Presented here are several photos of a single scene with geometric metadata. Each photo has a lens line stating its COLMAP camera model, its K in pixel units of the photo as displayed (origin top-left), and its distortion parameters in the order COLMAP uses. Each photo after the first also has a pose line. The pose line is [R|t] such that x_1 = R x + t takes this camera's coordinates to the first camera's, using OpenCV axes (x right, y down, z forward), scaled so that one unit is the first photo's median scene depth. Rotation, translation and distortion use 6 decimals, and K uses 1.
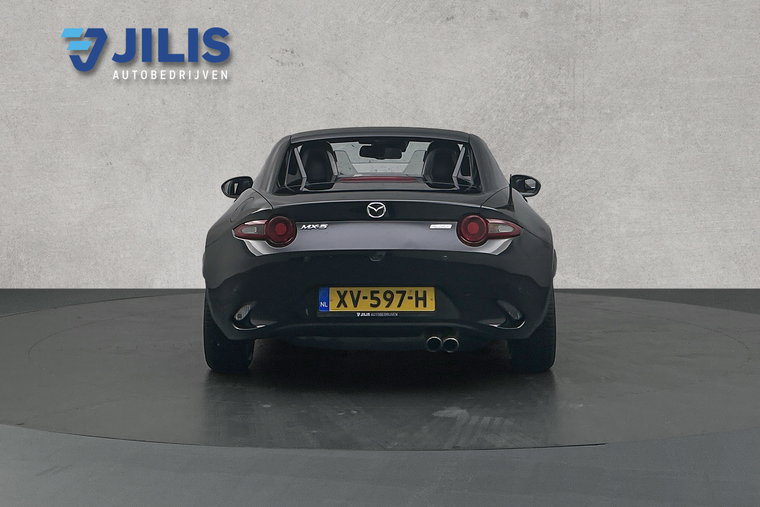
lens RADIAL K [[595.8, 0, 380.3], [0, 595.8, 253.1], [0, 0, 1]] dist [-0.001680, 0.003826]
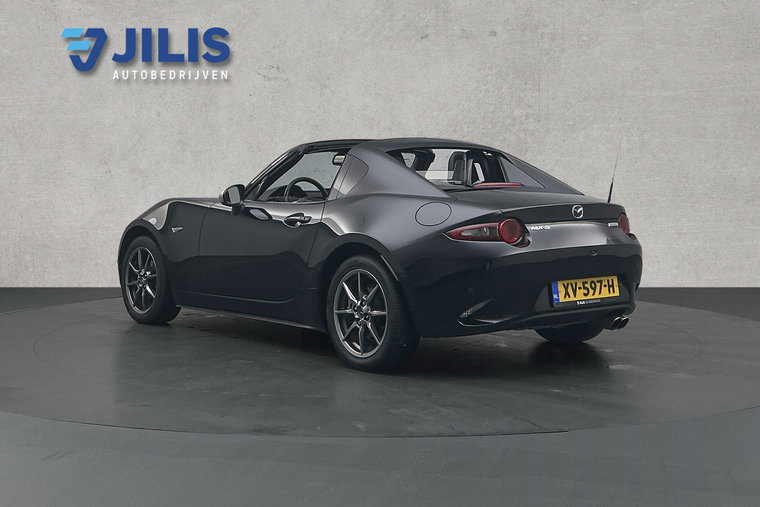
lens RADIAL K [[595.8, 0, 380.0], [0, 595.8, 254.1], [0, 0, 1]] dist [-0.001680, 0.003826]
pose [[1.000000, -0.000099, -0.000548, 0.037357], [0.000100, 0.999999, 0.001623, -0.002449], [0.000548, -0.001623, 0.999999, -0.079412]]
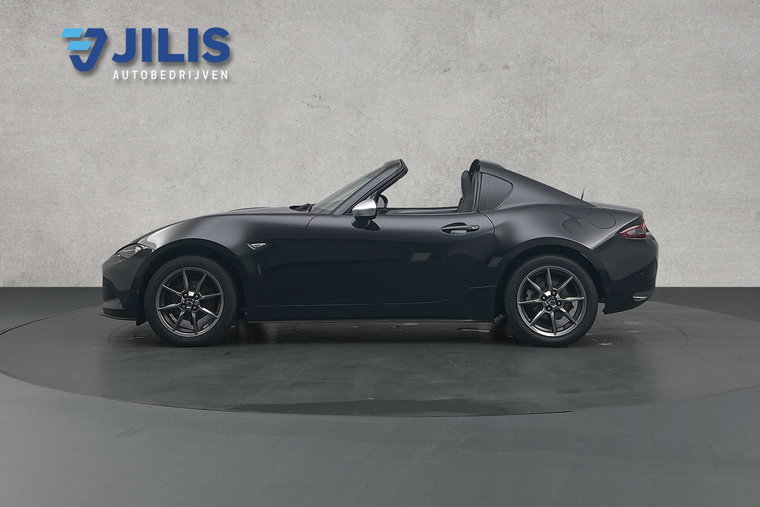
lens RADIAL K [[595.8, 0, 379.8], [0, 595.8, 254.0], [0, 0, 1]] dist [-0.001680, 0.003826]
pose [[1.000000, -0.000112, -0.000563, -0.022184], [0.000113, 0.999999, 0.001711, -0.011489], [0.000563, -0.001711, 0.999998, -0.246604]]
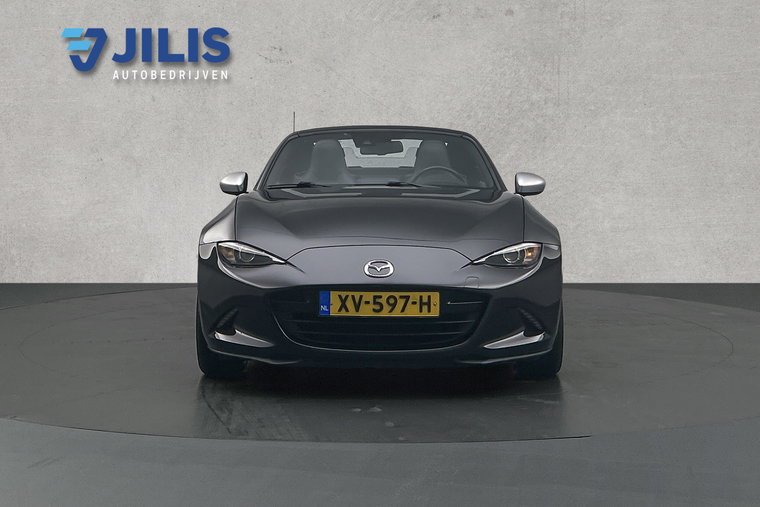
lens RADIAL K [[595.8, 0, 380.3], [0, 595.8, 253.6], [0, 0, 1]] dist [-0.001680, 0.003826]
pose [[1.000000, 0.000062, -0.000066, 0.021637], [-0.000062, 1.000000, 0.000685, 0.008725], [0.000066, -0.000685, 1.000000, -0.012988]]
